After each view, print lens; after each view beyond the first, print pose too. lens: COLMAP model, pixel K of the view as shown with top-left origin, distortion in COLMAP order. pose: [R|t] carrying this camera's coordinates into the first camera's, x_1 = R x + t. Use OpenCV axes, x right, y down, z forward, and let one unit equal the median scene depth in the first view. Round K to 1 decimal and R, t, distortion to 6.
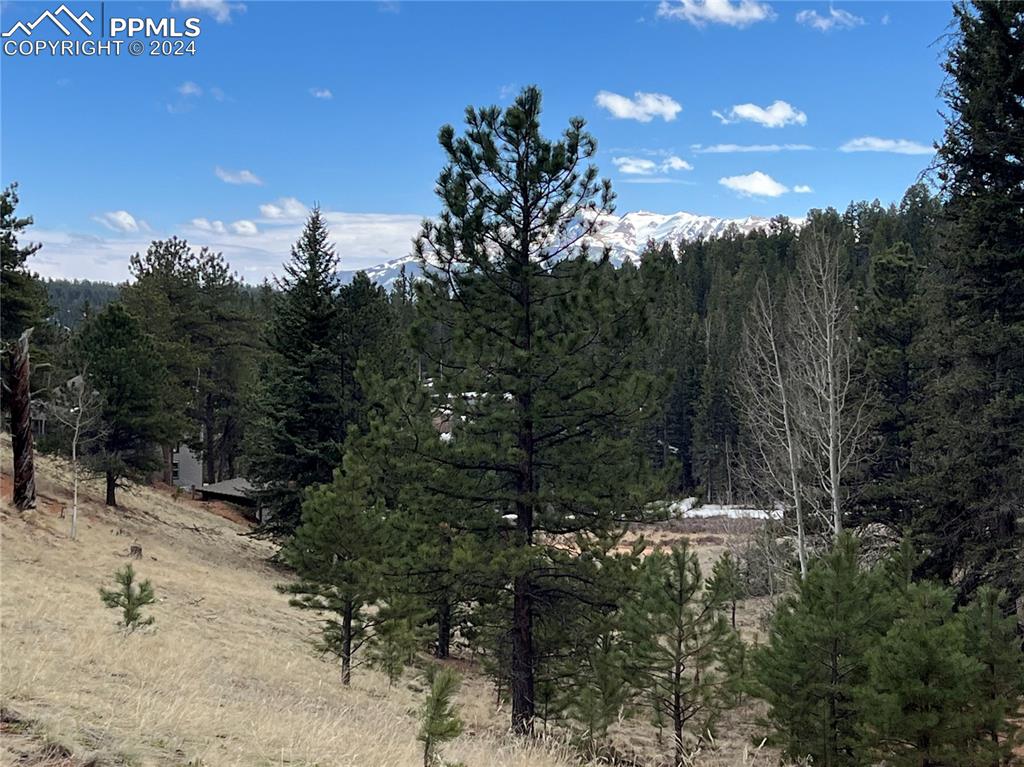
lens RADIAL K [[1941.7, 0, 514.3], [0, 1941.7, 344.2], [0, 0, 1]] dist [0.014999, 2.546709]
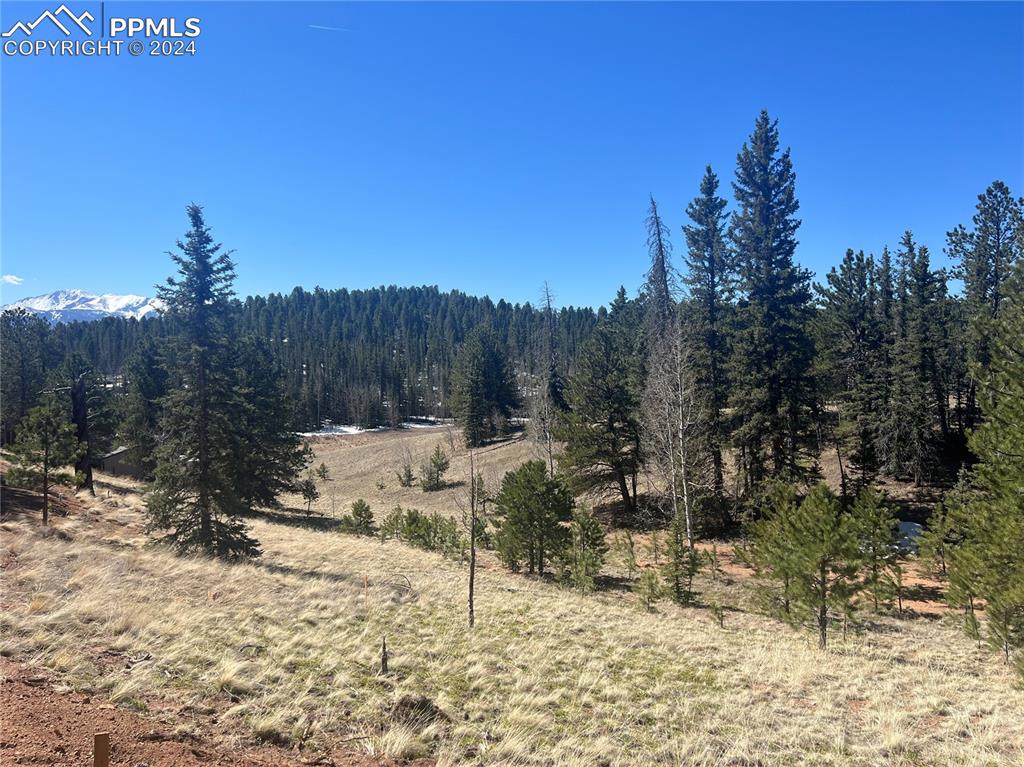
lens RADIAL K [[762.9, 0, 510.1], [0, 762.9, 395.8], [0, 0, 1]] dist [0.055350, -0.055062]
pose [[0.844030, -0.050561, 0.533908, -0.177163], [0.018735, 0.997718, 0.064866, -0.014342], [-0.535969, -0.044746, 0.843051, 0.208551]]
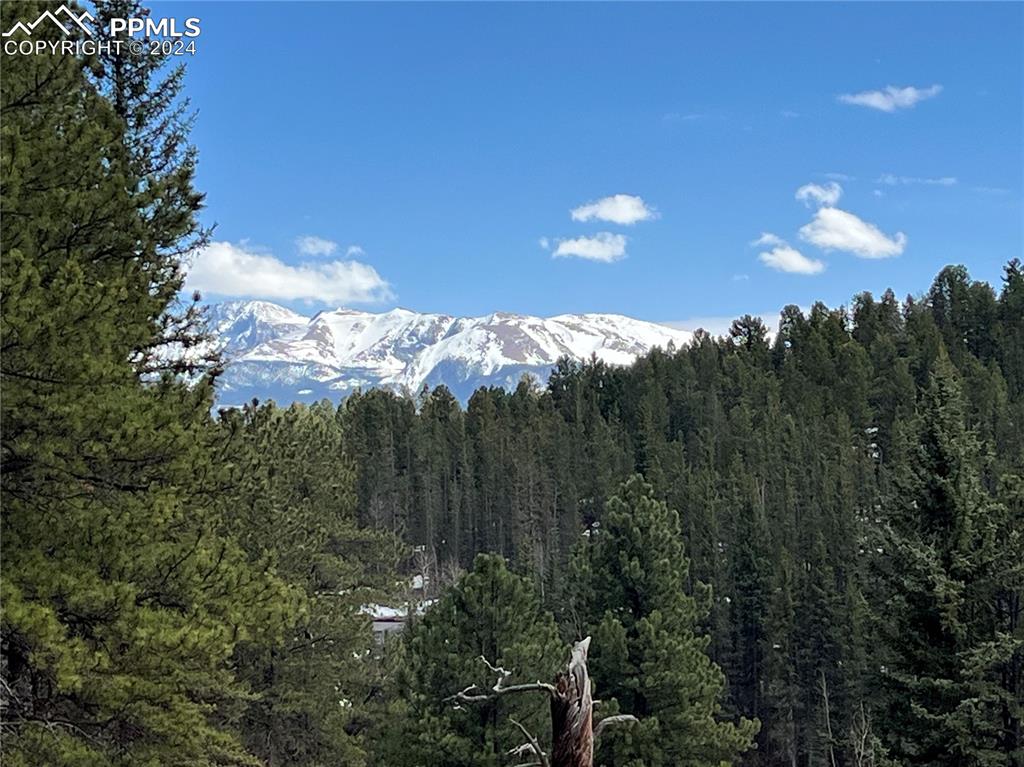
lens RADIAL K [[2721.8, 0, 495.7], [0, 2721.8, 351.6], [0, 0, 1]] dist [0.212556, 0.802346]
pose [[0.987597, -0.027030, 0.154666, -0.226180], [0.034914, 0.998213, -0.048486, -0.028510], [-0.153079, 0.053284, 0.986776, 0.220252]]
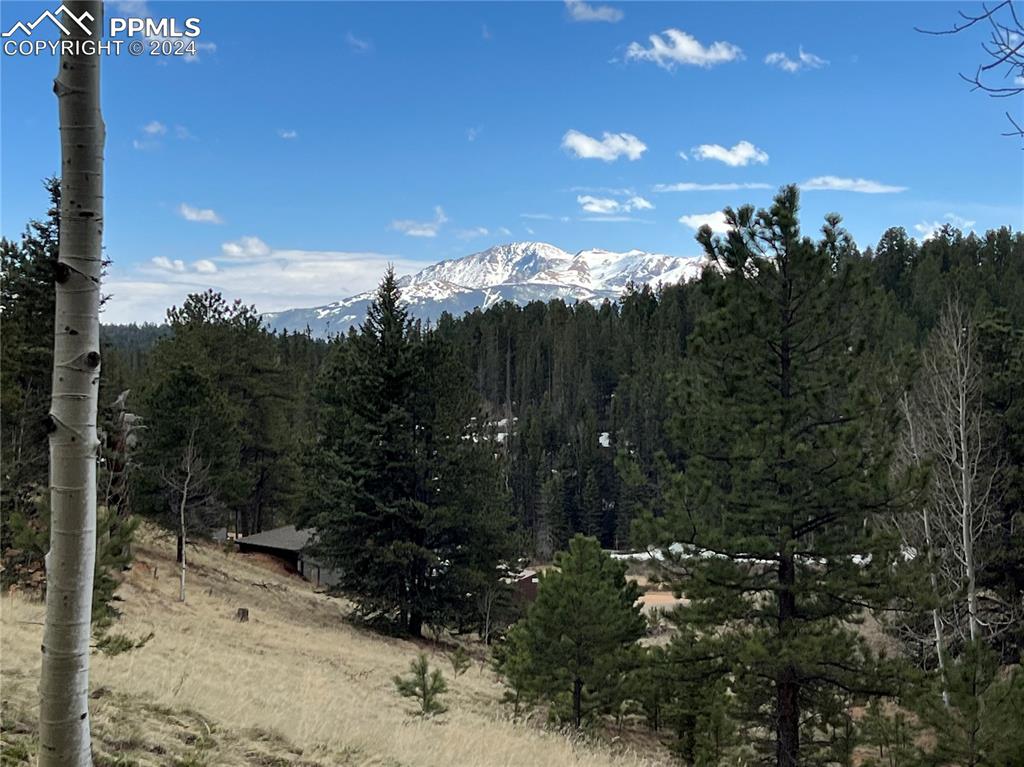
lens RADIAL K [[1934.7, 0, 512.0], [0, 1934.7, 383.5], [0, 0, 1]] dist [0.247790, -0.298168]
pose [[0.999588, -0.001217, 0.028674, -0.047496], [0.001156, 0.999997, 0.002140, -0.008630], [-0.028677, -0.002106, 0.999587, -0.006963]]
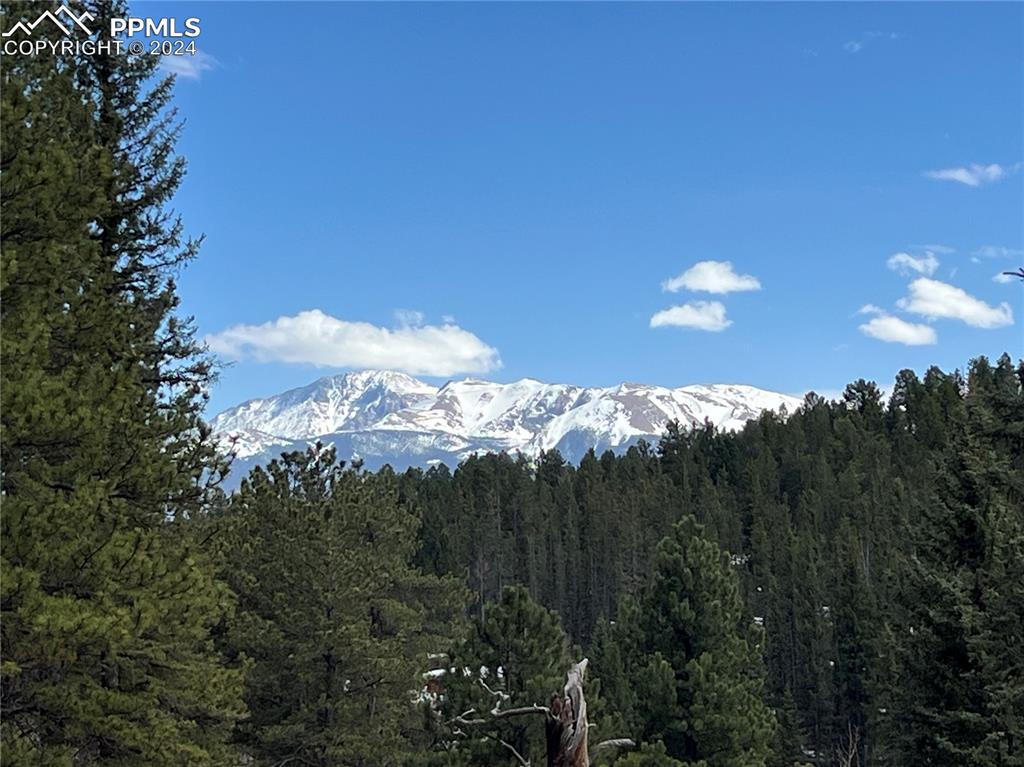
lens RADIAL K [[2717.9, 0, 512.0], [0, 2717.9, 383.5], [0, 0, 1]] dist [0.225261, -0.748459]
pose [[0.993515, -0.022106, 0.111536, -0.205095], [0.029508, 0.997439, -0.065153, -0.019915], [-0.109810, 0.068022, 0.991622, 0.225972]]
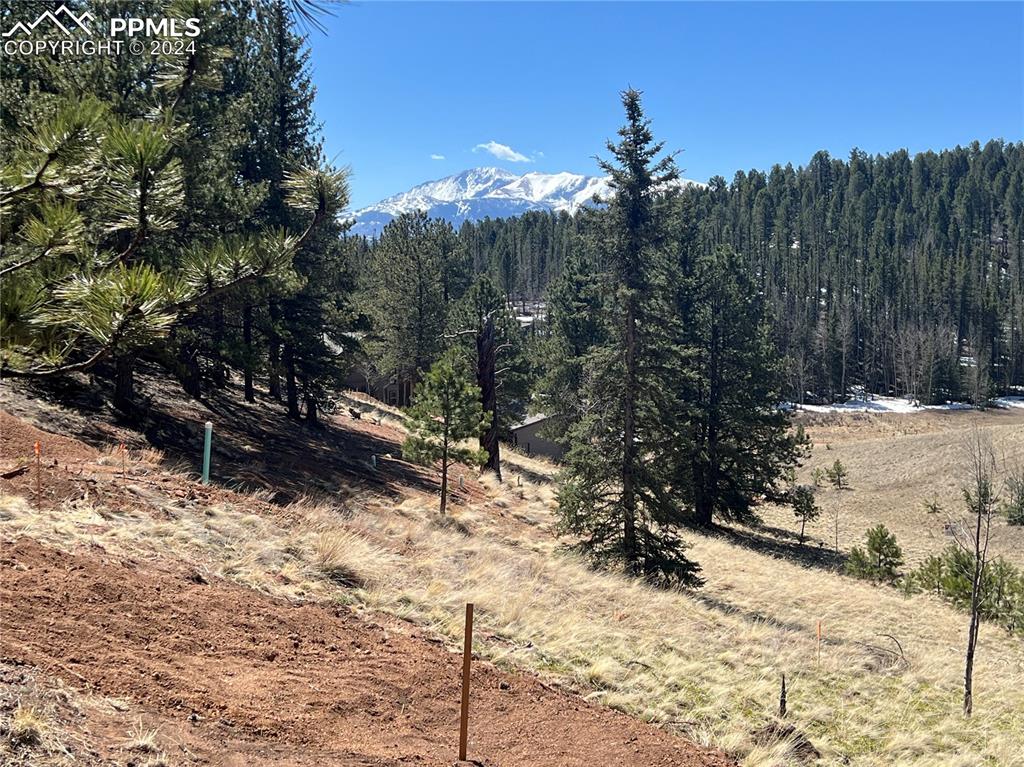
lens RADIAL K [[1346.1, 0, 512.0], [0, 1346.1, 383.5], [0, 0, 1]] dist [0.213238, -0.491340]
pose [[0.997205, -0.023535, 0.070908, -0.178491], [0.017260, 0.995985, 0.087836, -0.020596], [-0.072690, -0.086367, 0.993608, 0.167087]]
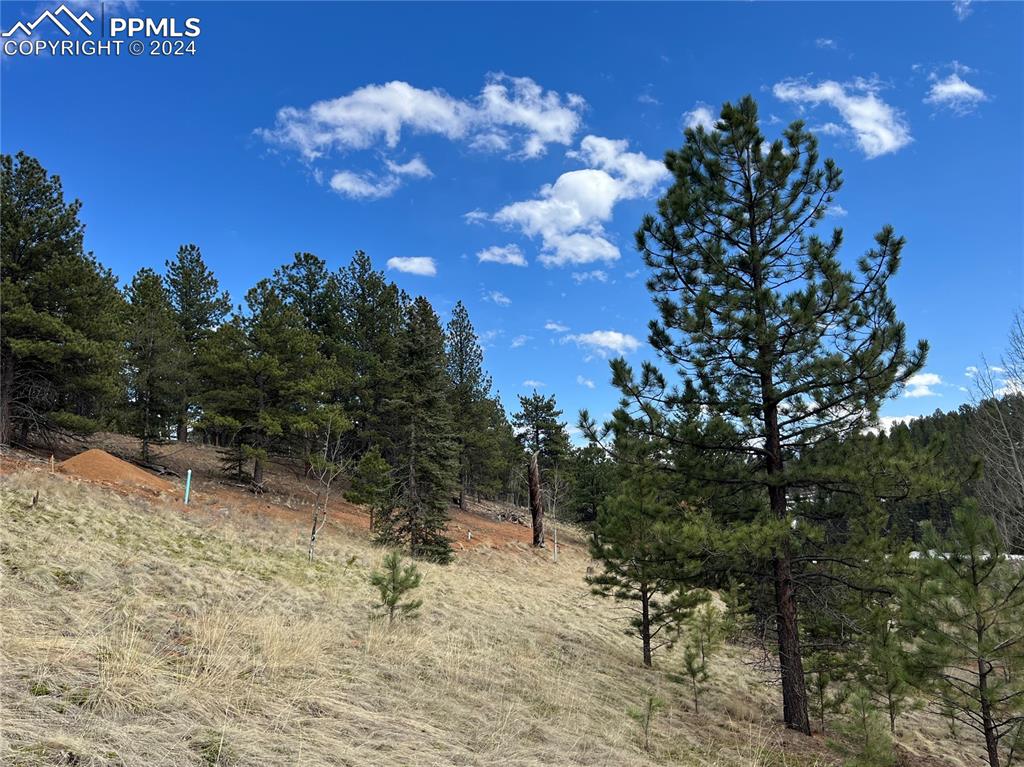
lens RADIAL K [[809.4, 0, 512.0], [0, 809.4, 383.5], [0, 0, 1]] dist [0.012343, 0.004572]
pose [[0.929924, -0.097486, -0.354595, 0.009328], [0.049101, 0.988505, -0.142996, 0.023613], [0.364459, 0.115565, 0.924021, 0.159850]]
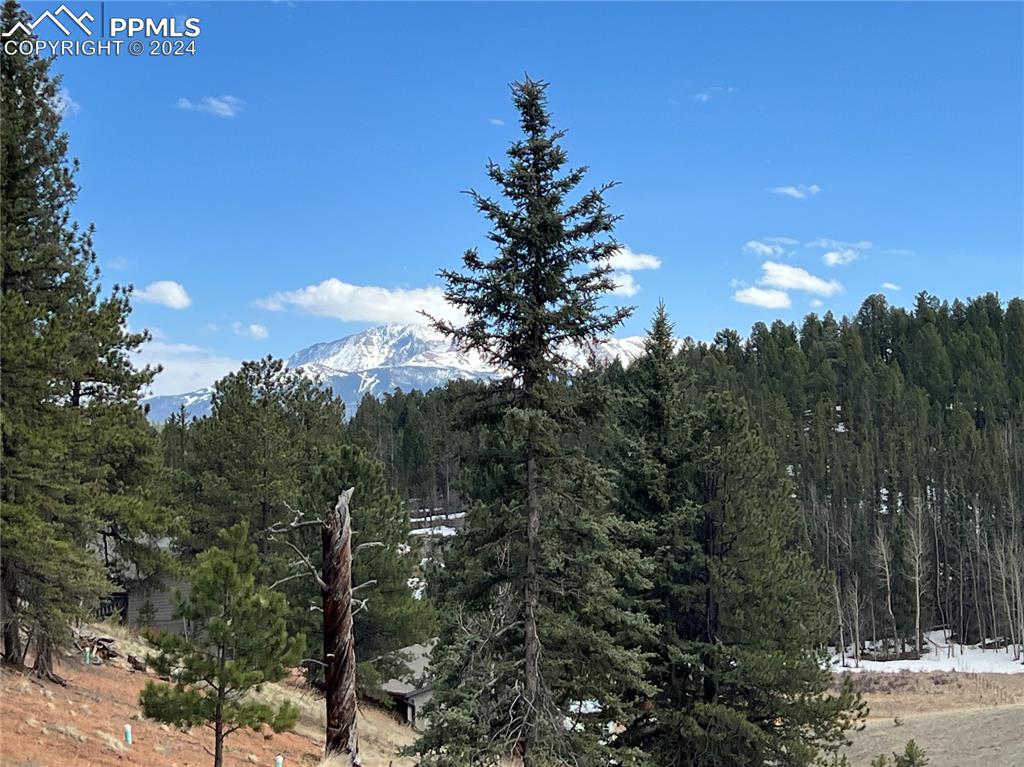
lens RADIAL K [[1941.7, 0, 512.0], [0, 1941.7, 383.5], [0, 0, 1]] dist [0.255485, -0.942759]
pose [[0.993971, -0.013574, 0.108799, -0.162405], [0.018118, 0.998999, -0.040888, -0.009975], [-0.108135, 0.042612, 0.993223, 0.210483]]
